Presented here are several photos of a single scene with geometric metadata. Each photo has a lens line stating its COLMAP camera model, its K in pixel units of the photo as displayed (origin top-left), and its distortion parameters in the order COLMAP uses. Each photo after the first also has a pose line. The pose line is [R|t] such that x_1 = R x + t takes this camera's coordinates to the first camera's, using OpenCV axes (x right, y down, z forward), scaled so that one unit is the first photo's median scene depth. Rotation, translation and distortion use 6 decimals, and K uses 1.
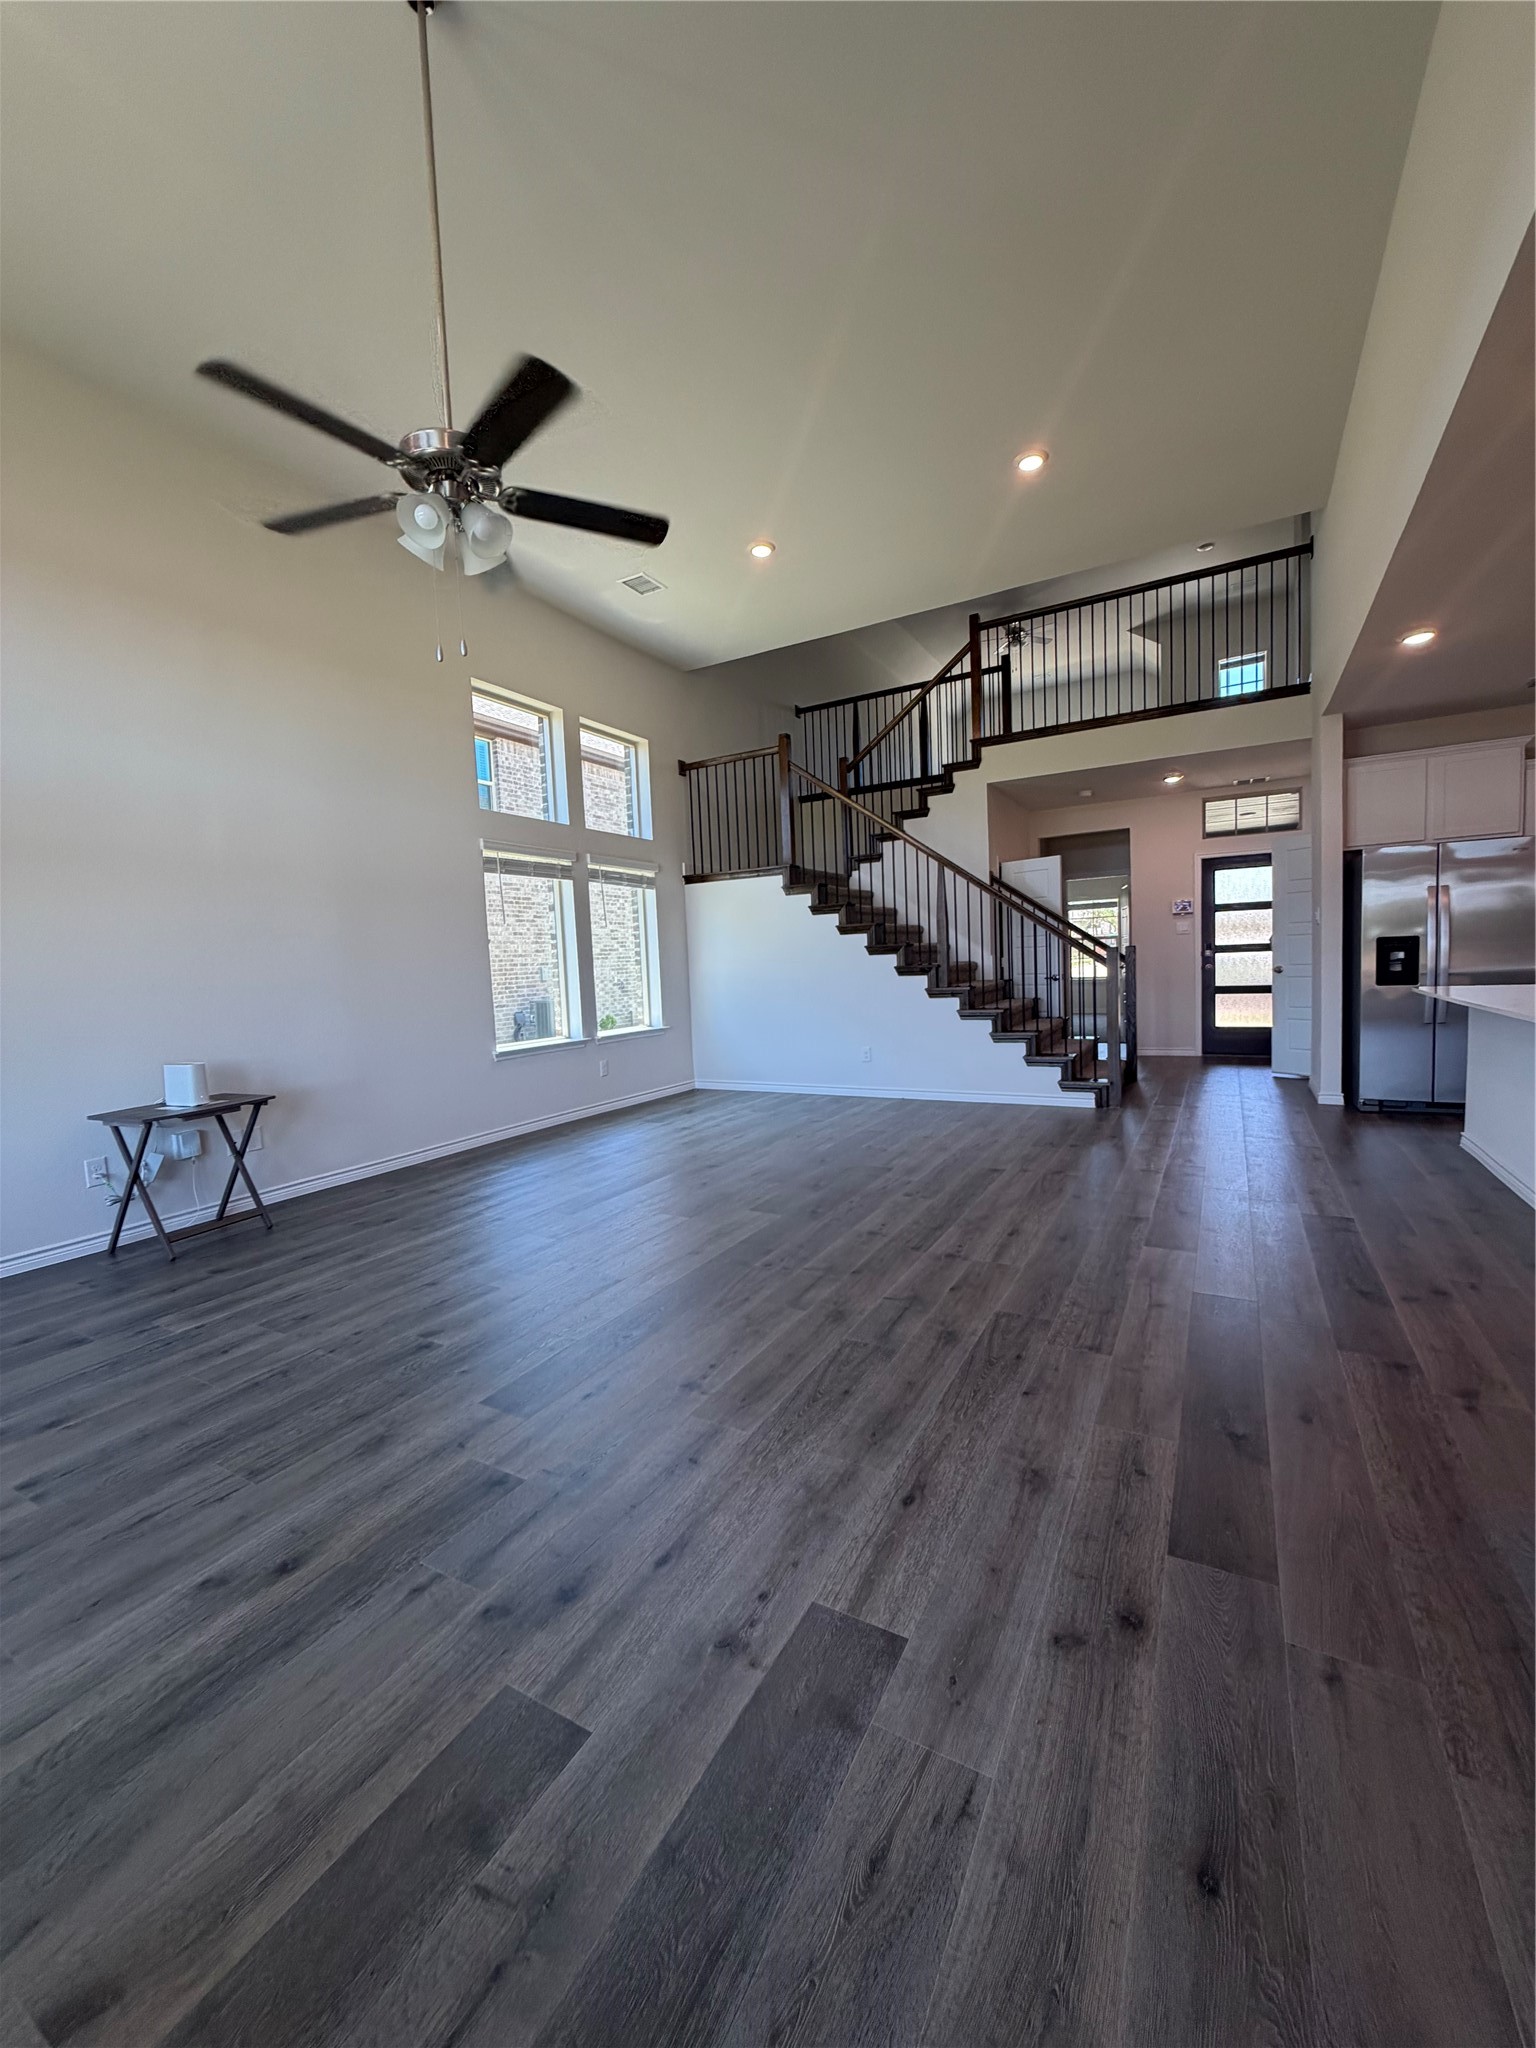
lens RADIAL K [[814.3, 0, 768.8], [0, 814.3, 1017.8], [0, 0, 1]] dist [-0.001510, 0.000381]
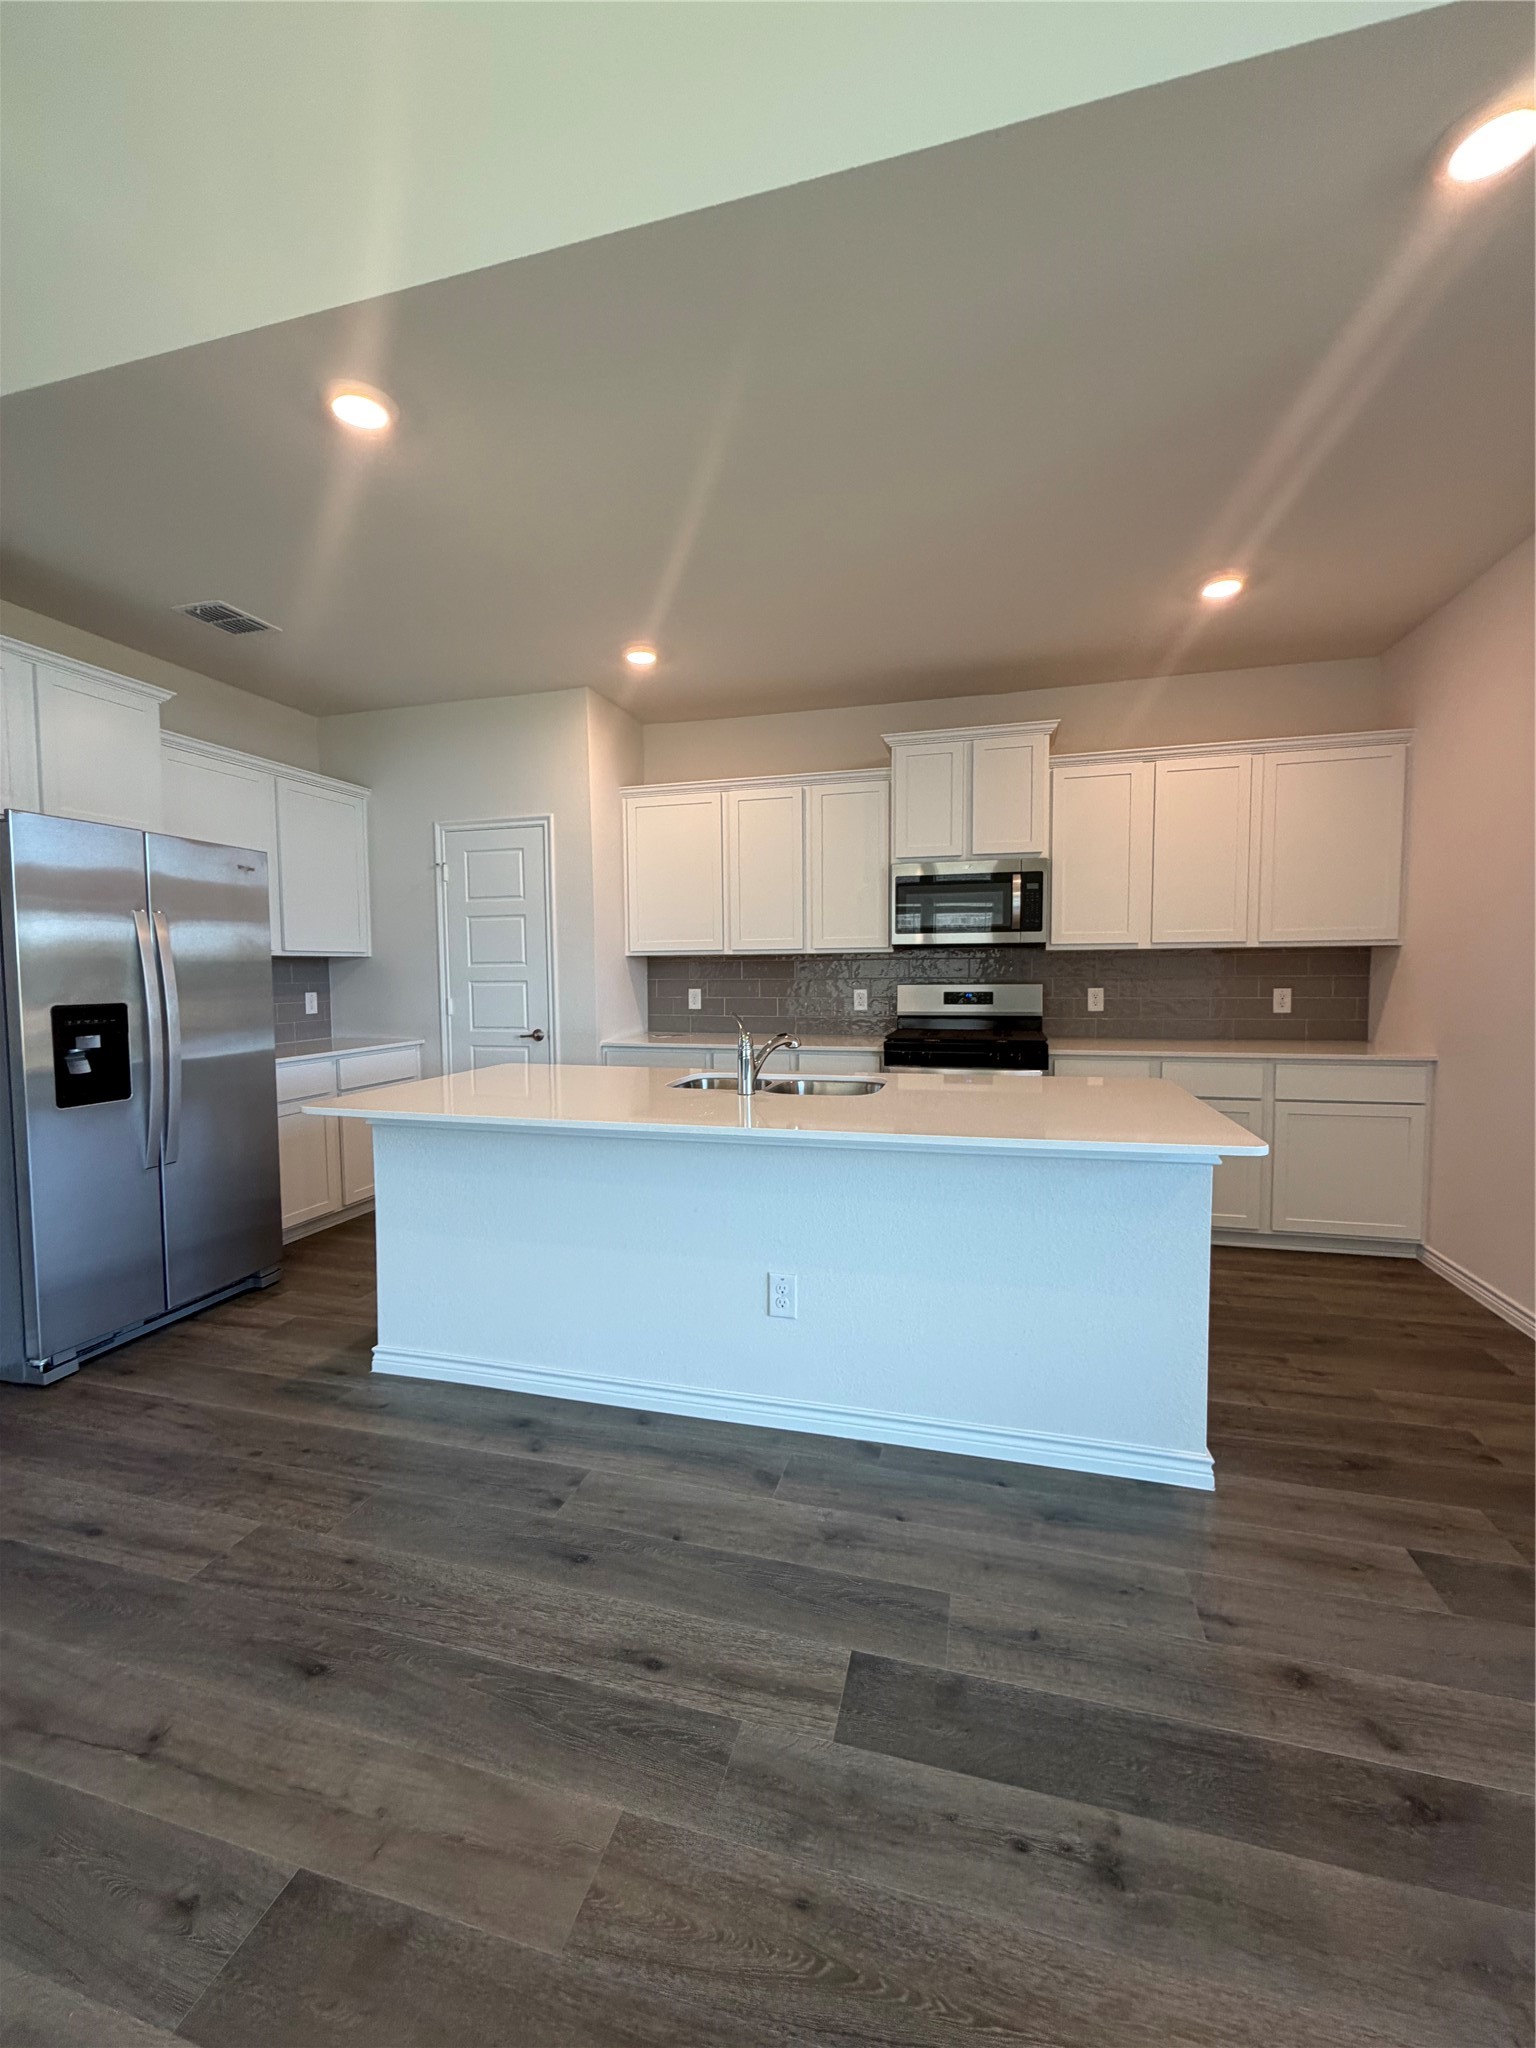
lens RADIAL K [[814.3, 0, 768.8], [0, 814.3, 1017.8], [0, 0, 1]] dist [-0.001510, 0.000381]
pose [[-0.239192, -0.011016, 0.970910, 0.326769], [0.085526, 0.995810, 0.032369, -0.119950], [-0.967198, 0.090780, -0.237247, 1.190464]]
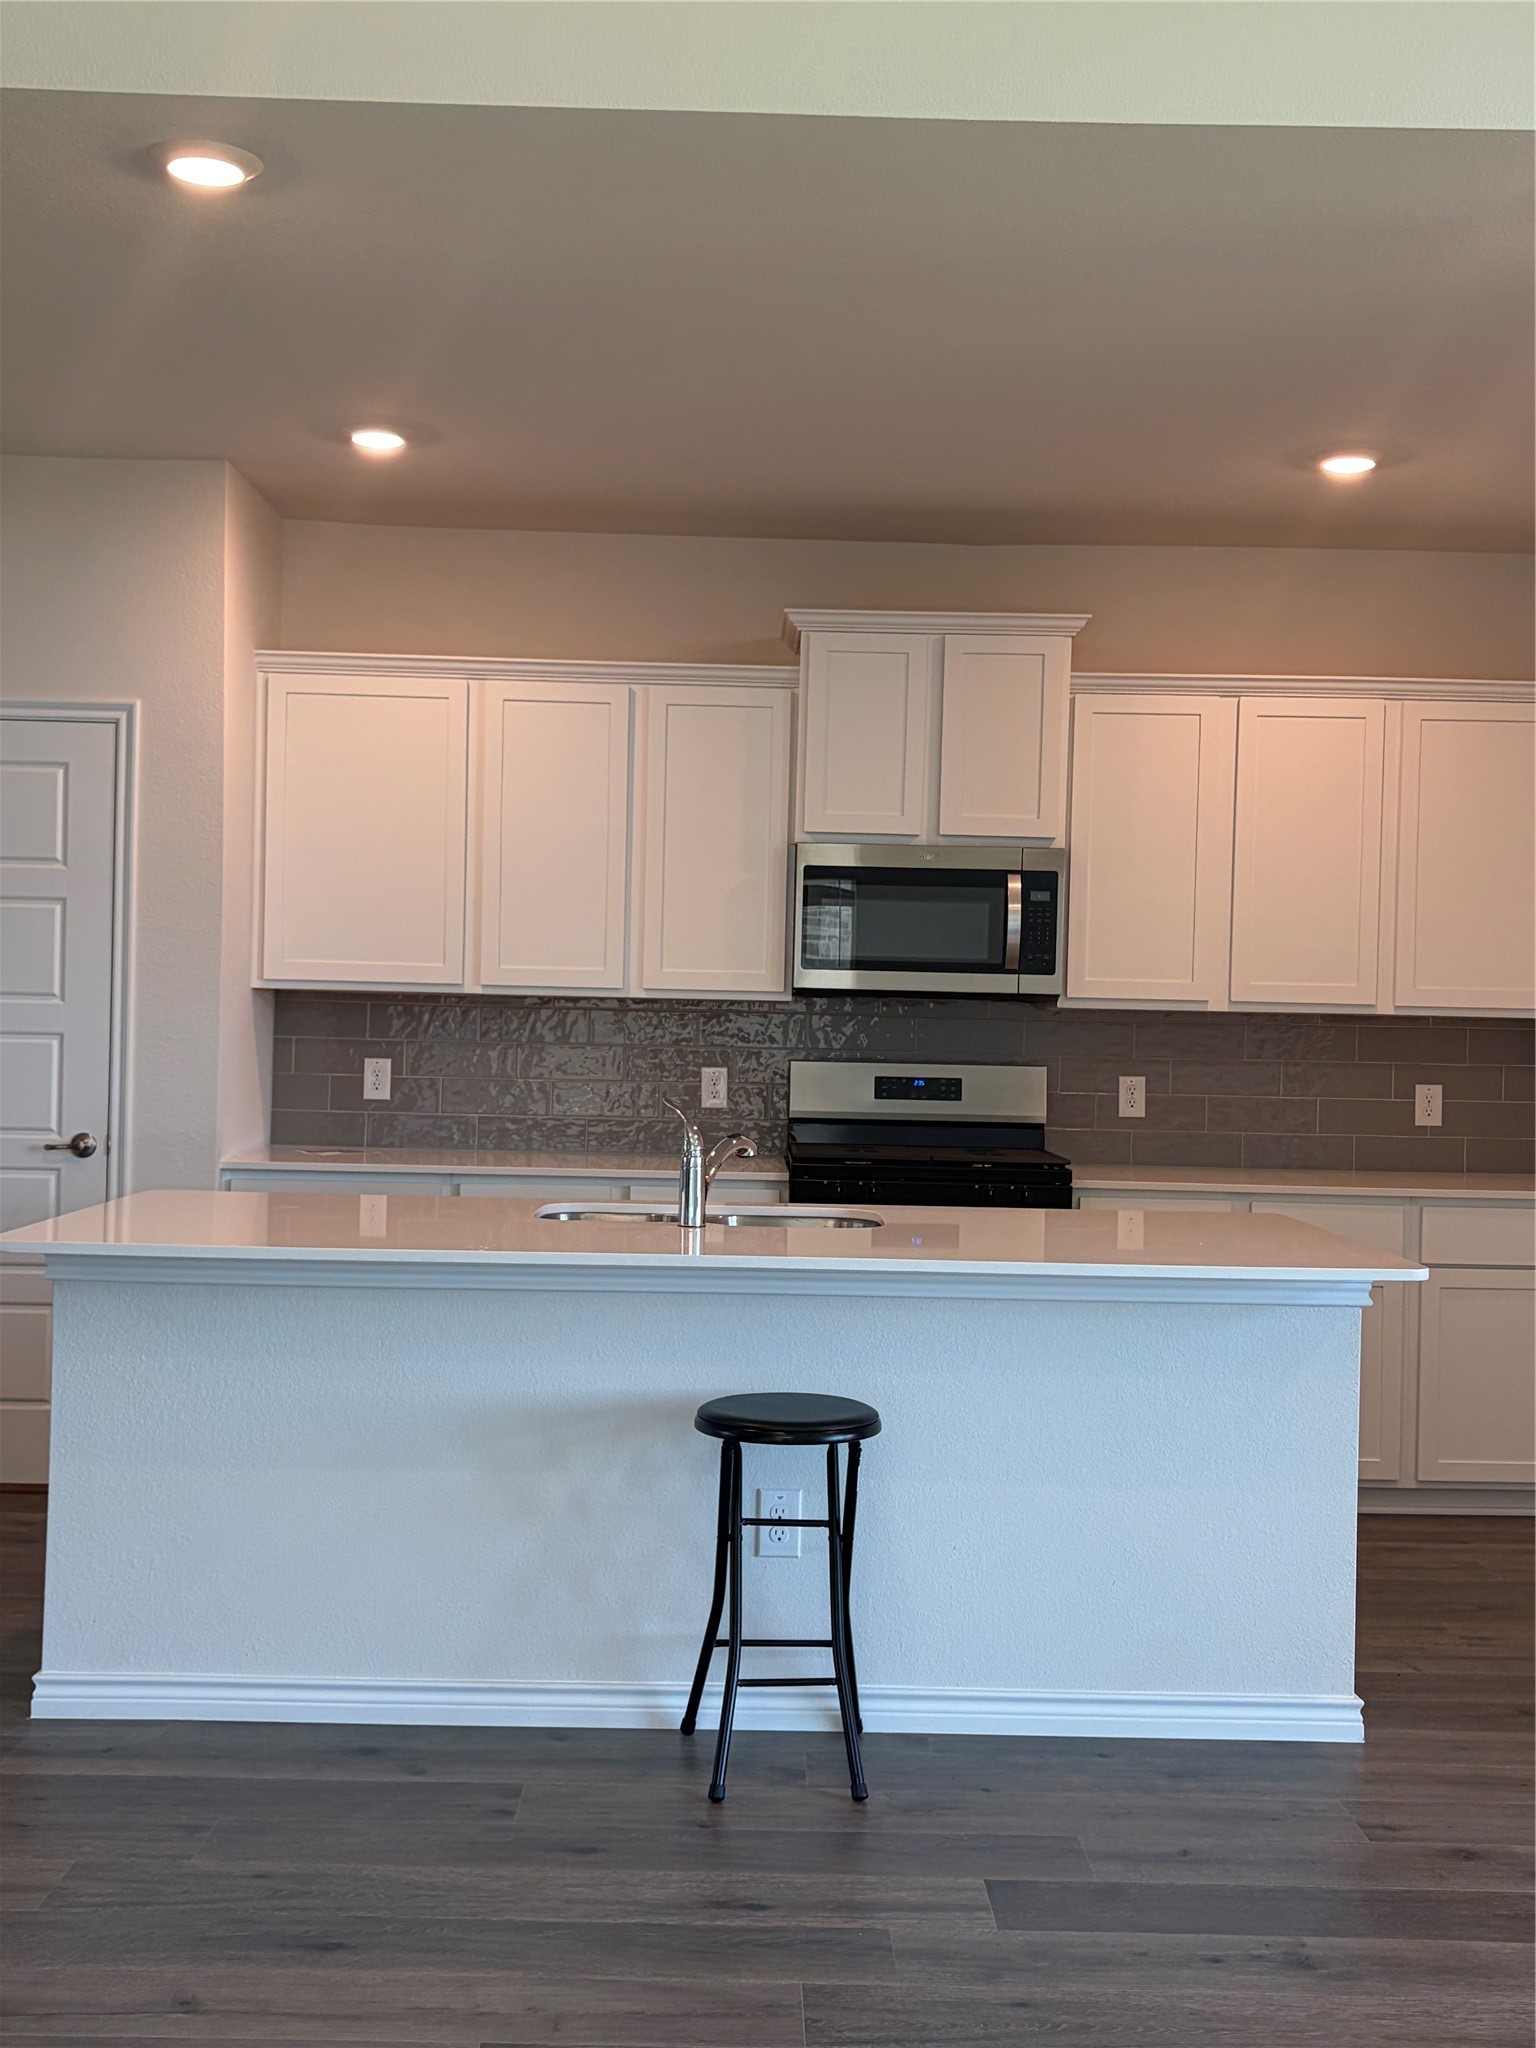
lens RADIAL K [[2180.7, 0, 768.0], [0, 2180.7, 1024.0], [0, 0, 1]] dist [0.129964, -0.334968]
pose [[-0.498008, 0.032018, 0.866581, -0.094180], [0.057563, 0.998335, -0.003806, -0.139800], [-0.865260, 0.047987, -0.499022, 1.652494]]
